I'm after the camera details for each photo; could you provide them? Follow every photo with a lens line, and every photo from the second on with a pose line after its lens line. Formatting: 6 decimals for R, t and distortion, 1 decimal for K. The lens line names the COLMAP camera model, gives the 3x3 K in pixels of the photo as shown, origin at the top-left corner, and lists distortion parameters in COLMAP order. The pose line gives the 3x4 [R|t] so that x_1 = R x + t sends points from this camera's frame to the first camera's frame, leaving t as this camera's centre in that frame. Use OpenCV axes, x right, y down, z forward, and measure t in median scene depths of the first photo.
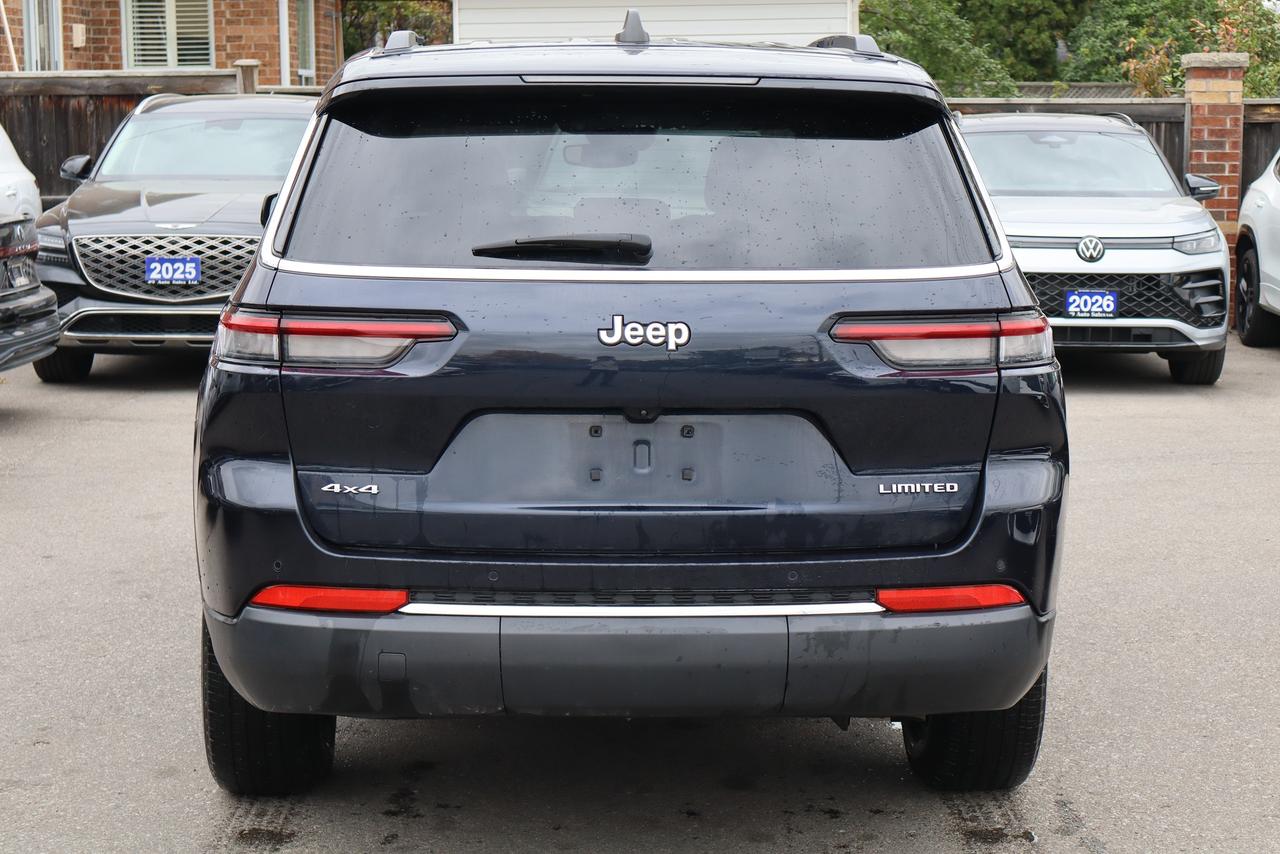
lens RADIAL K [[2558.7, 0, 640.0], [0, 2558.7, 427.0], [0, 0, 1]] dist [0.049796, 0.211357]
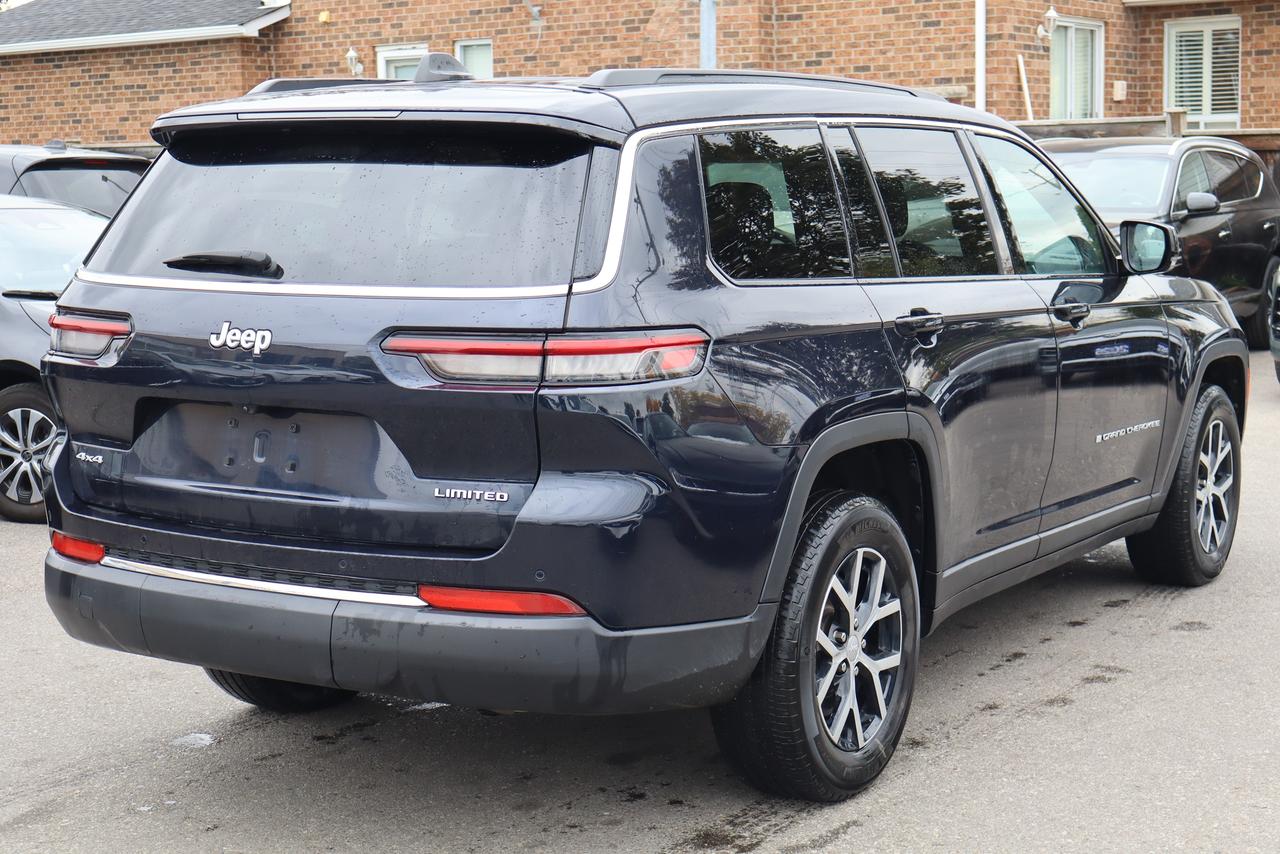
lens RADIAL K [[2099.3, 0, 640.0], [0, 2099.3, 427.0], [0, 0, 1]] dist [-0.008742, -0.005626]
pose [[0.832299, 0.061425, -0.550913, 0.647887], [-0.058344, 0.998028, 0.023134, -0.028473], [0.551248, 0.012888, 0.834242, 0.313486]]
